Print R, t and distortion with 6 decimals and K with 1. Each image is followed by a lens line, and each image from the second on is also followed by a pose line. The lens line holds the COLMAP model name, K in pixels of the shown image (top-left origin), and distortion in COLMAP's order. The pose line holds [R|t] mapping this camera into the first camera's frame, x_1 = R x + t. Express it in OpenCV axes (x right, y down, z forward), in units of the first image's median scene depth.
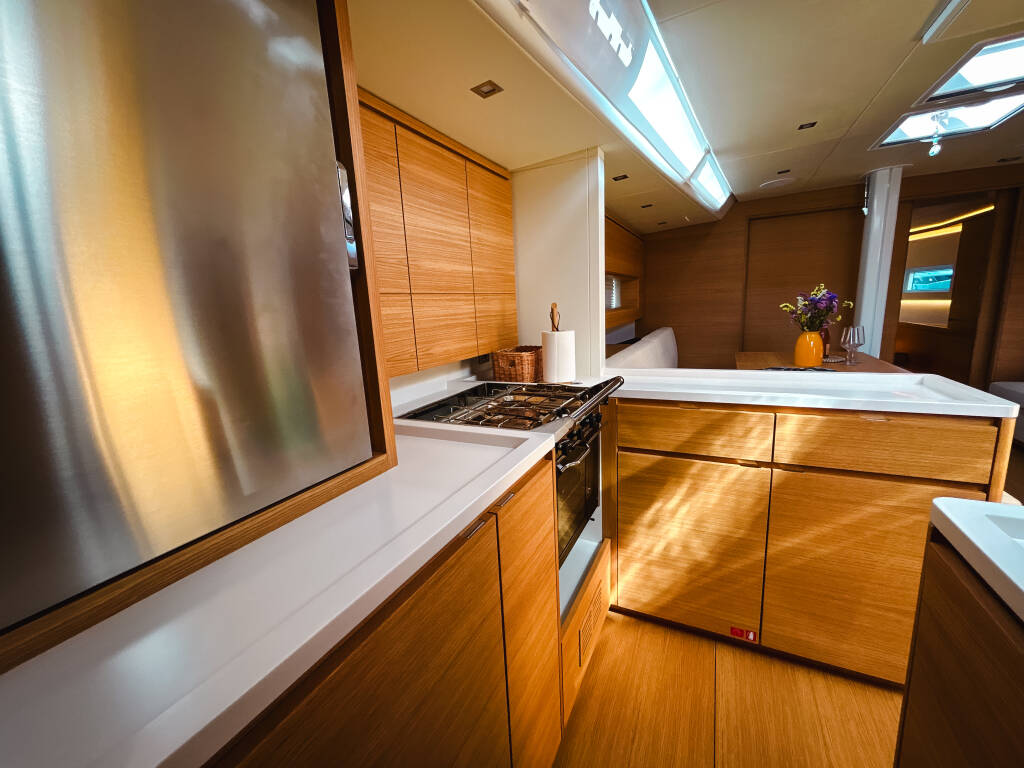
lens RADIAL K [[413.3, 0, 512.6], [0, 413.3, 381.9], [0, 0, 1]] dist [-0.000510, 0.000326]
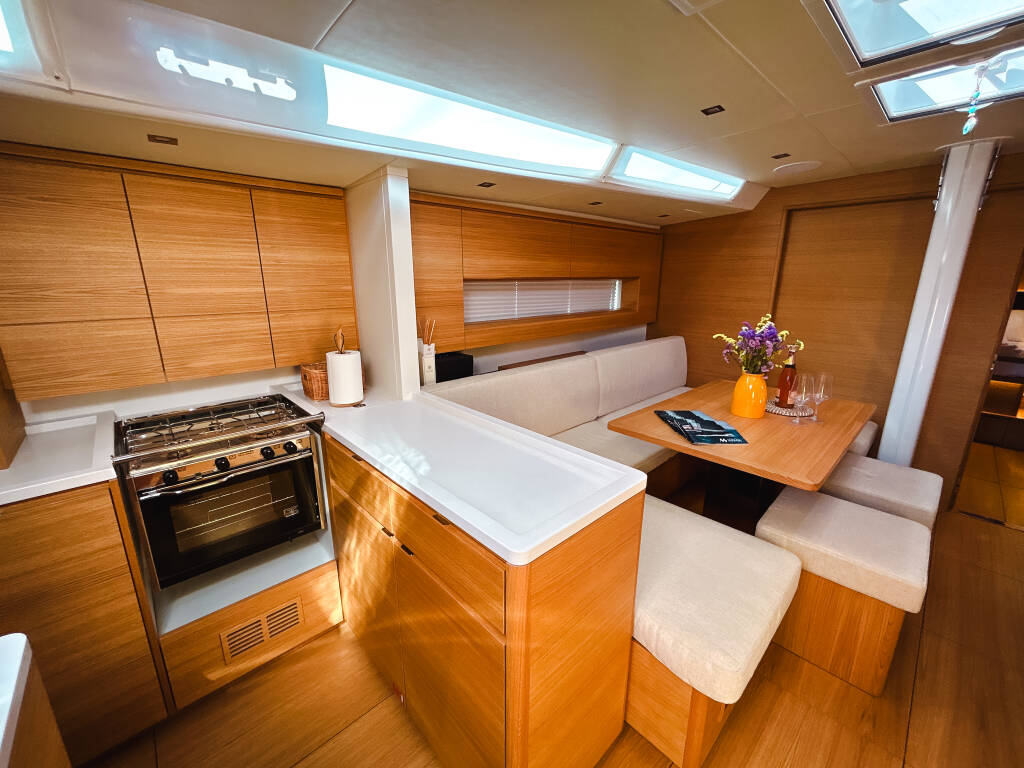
lens RADIAL K [[414.7, 0, 515.0], [0, 414.7, 384.1], [0, 0, 1]] dist [0.002170, 0.000170]
pose [[0.932948, 0.141454, -0.331058, 0.634519], [-0.114985, 0.988489, 0.098323, -0.143301], [0.341155, -0.053664, 0.938474, 0.123378]]
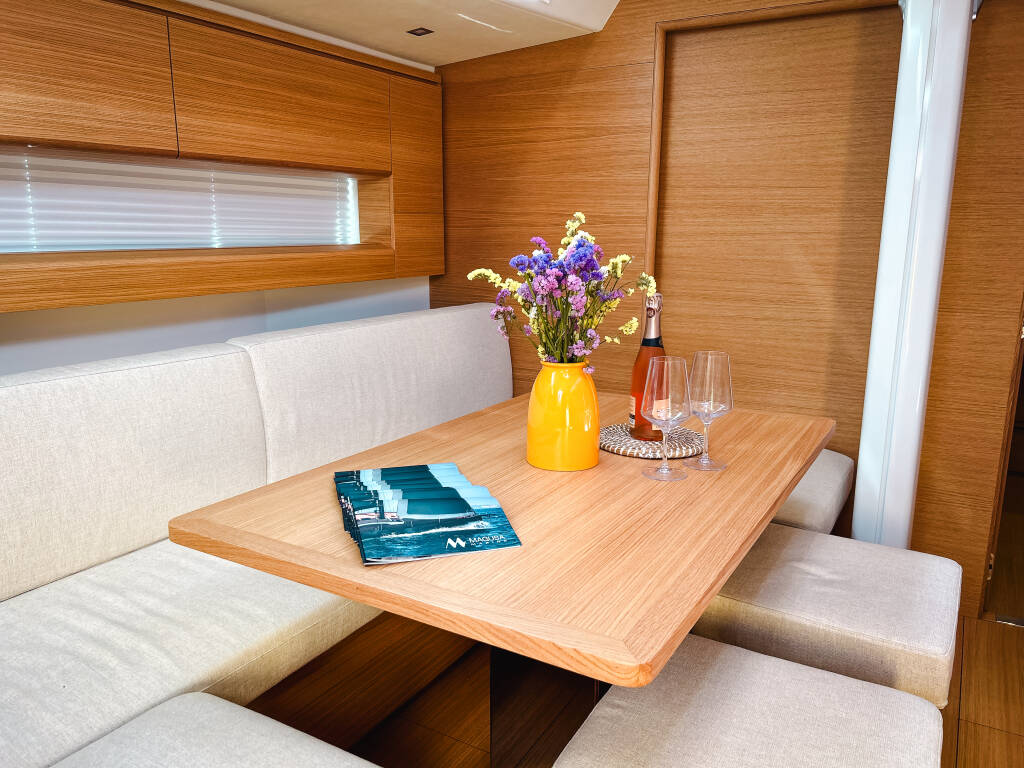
lens RADIAL K [[774.4, 0, 515.6], [0, 774.4, 383.3], [0, 0, 1]] dist [0.082585, -0.108274]
pose [[0.994825, 0.076171, -0.067236, 0.810800], [-0.074663, 0.996904, 0.024665, -0.132360], [0.068907, -0.019518, 0.997432, 0.436684]]
